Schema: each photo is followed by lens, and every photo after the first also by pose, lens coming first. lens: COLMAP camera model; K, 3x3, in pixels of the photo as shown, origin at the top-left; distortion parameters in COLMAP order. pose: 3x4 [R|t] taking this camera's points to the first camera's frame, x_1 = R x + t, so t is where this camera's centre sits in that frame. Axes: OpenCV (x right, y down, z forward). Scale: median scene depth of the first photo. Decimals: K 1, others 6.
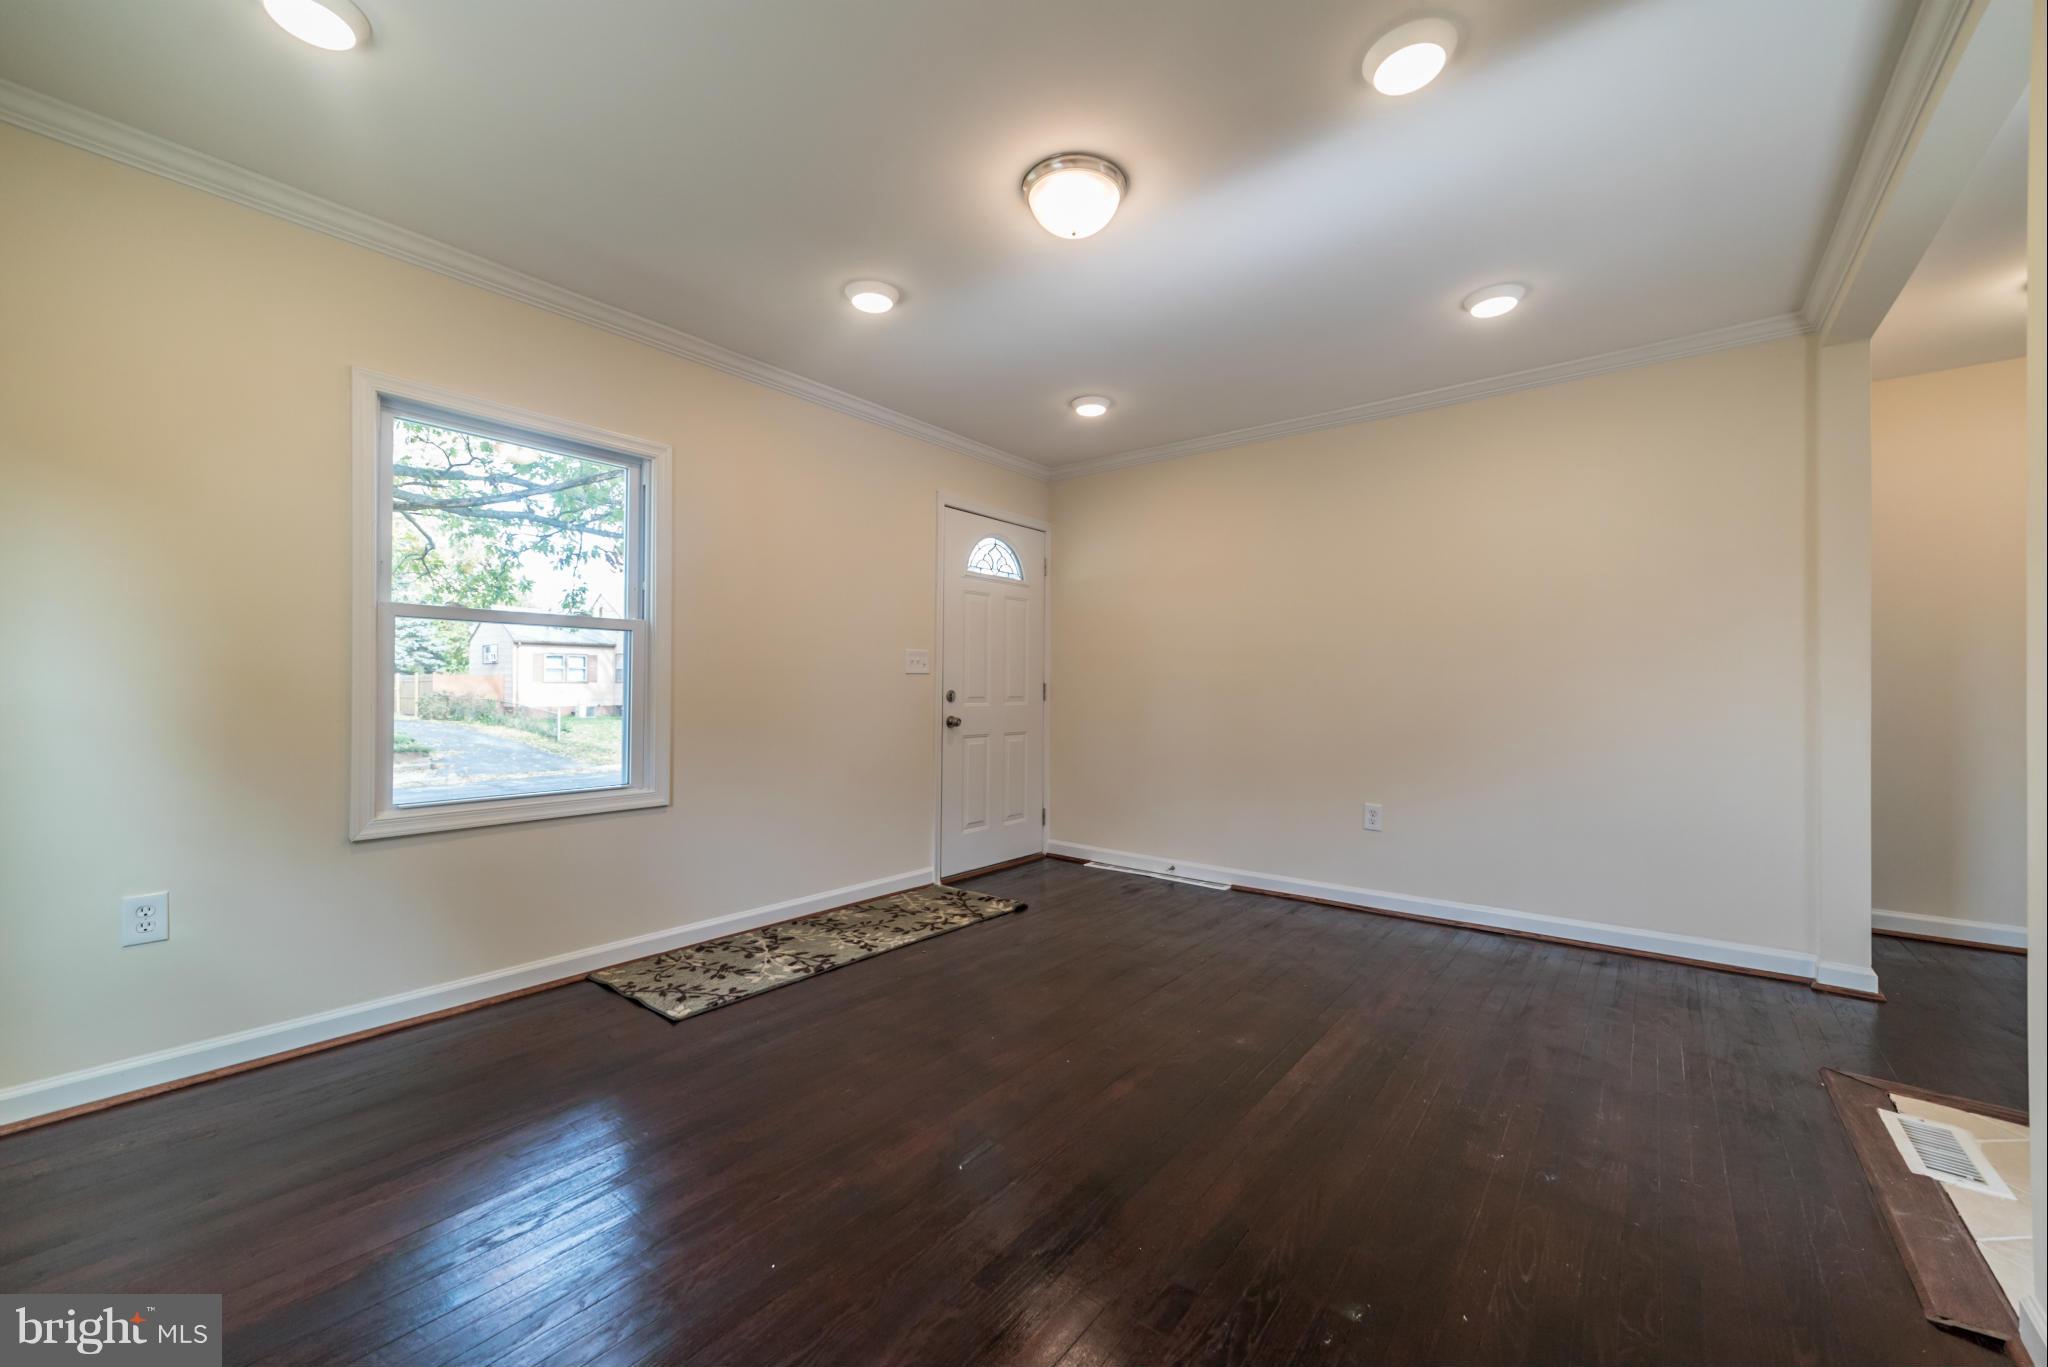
lens RADIAL K [[787.5, 0, 1024.3], [0, 787.5, 685.9], [0, 0, 1]] dist [0.002701, 0.000569]
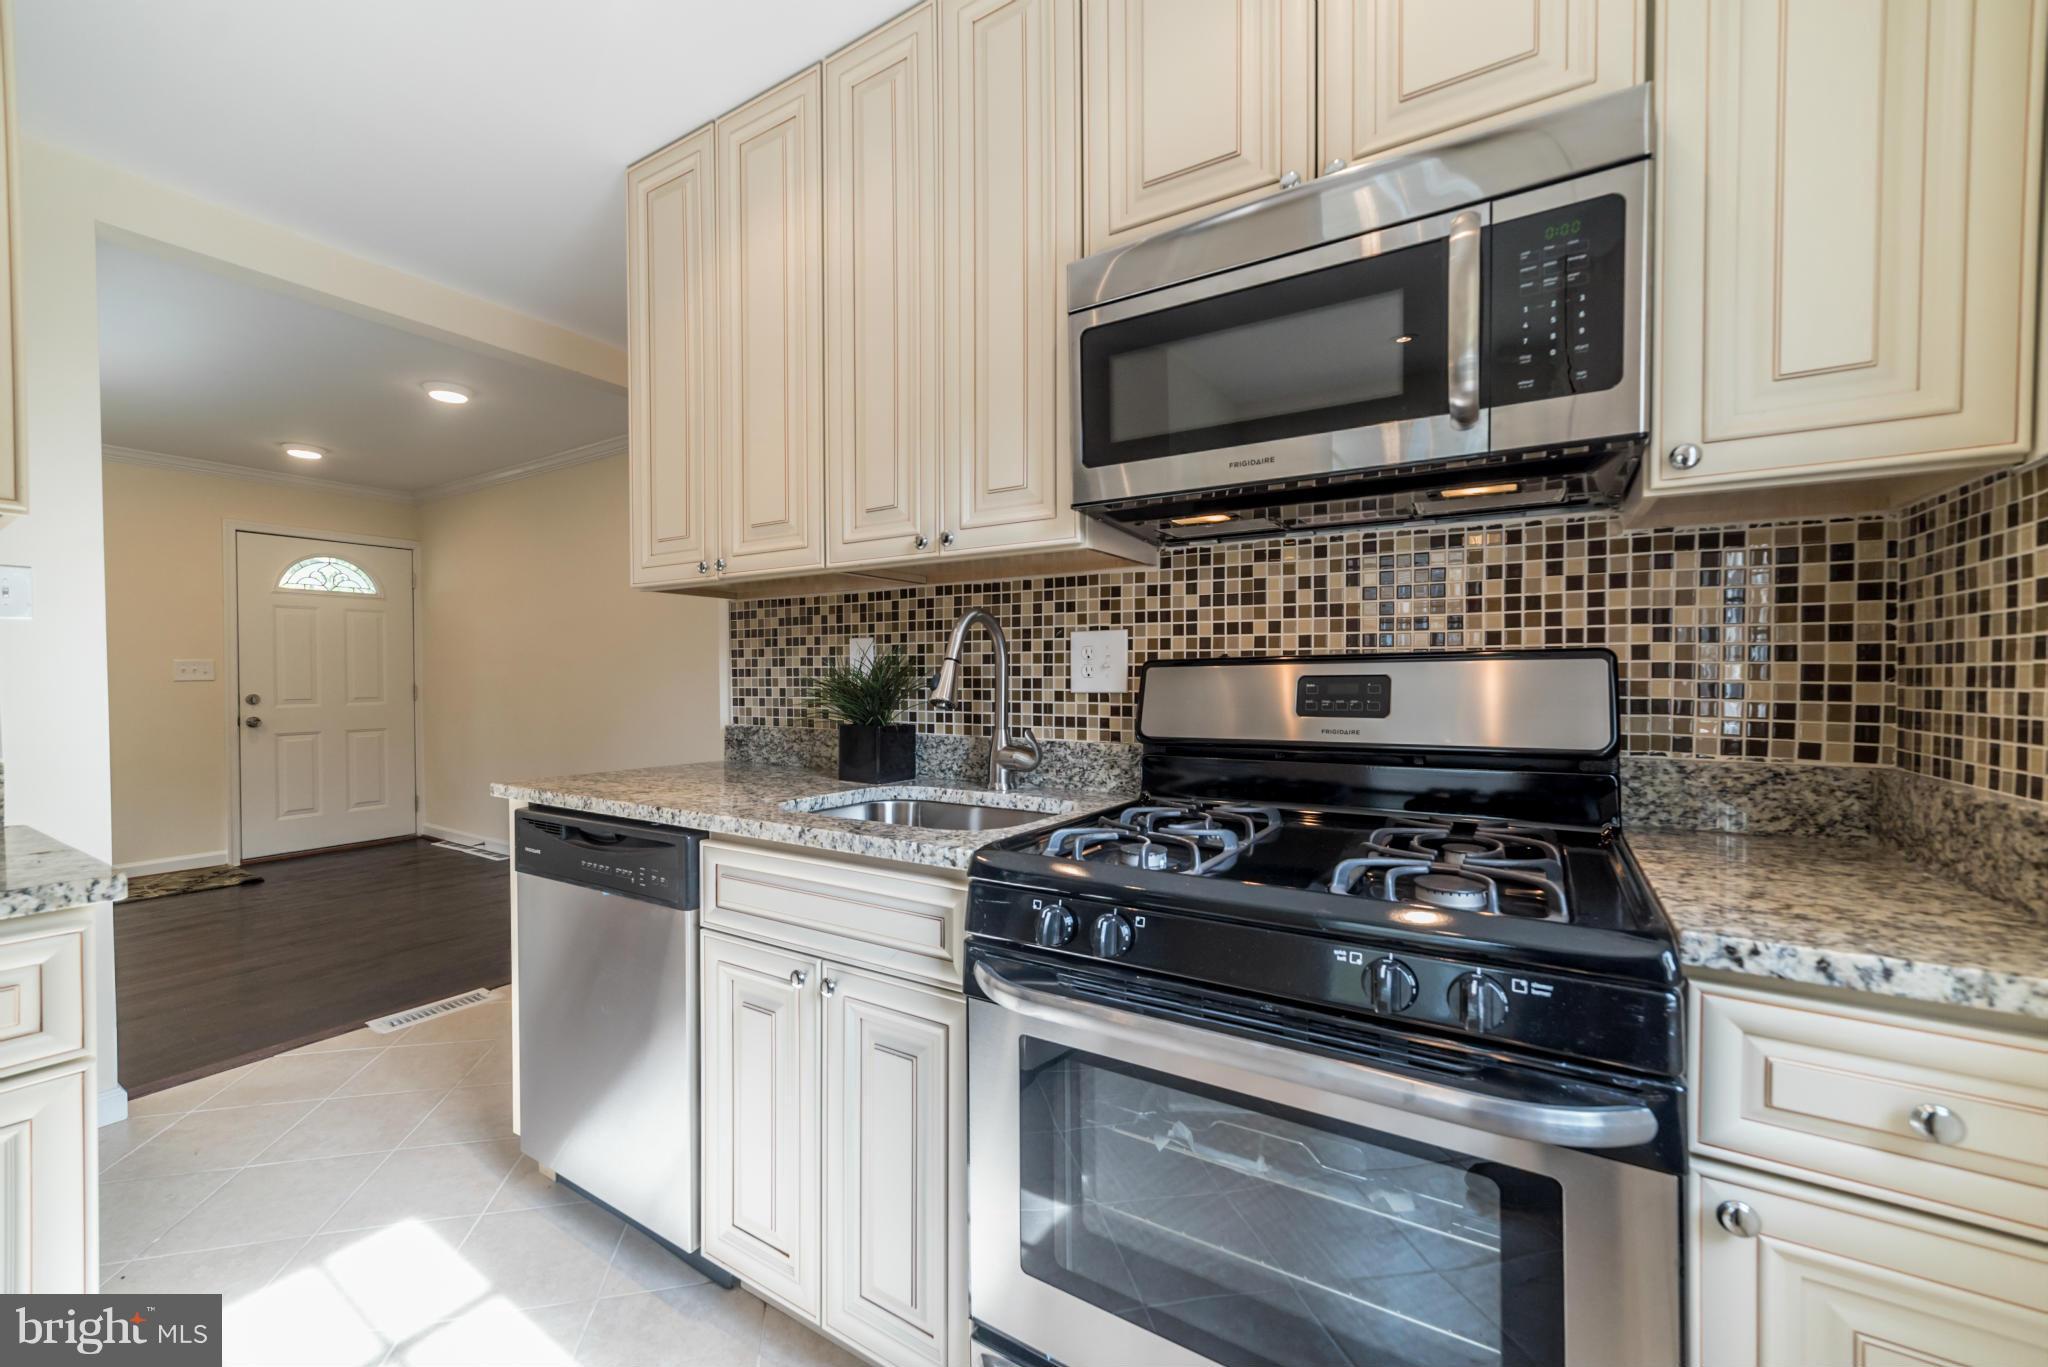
lens RADIAL K [[787.5, 0, 1024.3], [0, 787.5, 685.9], [0, 0, 1]] dist [0.002701, 0.000569]
pose [[0.990529, -0.009603, 0.136971, 1.142910], [0.007747, 0.999871, 0.014075, -0.018352], [-0.137088, -0.012880, 0.990475, -0.367352]]
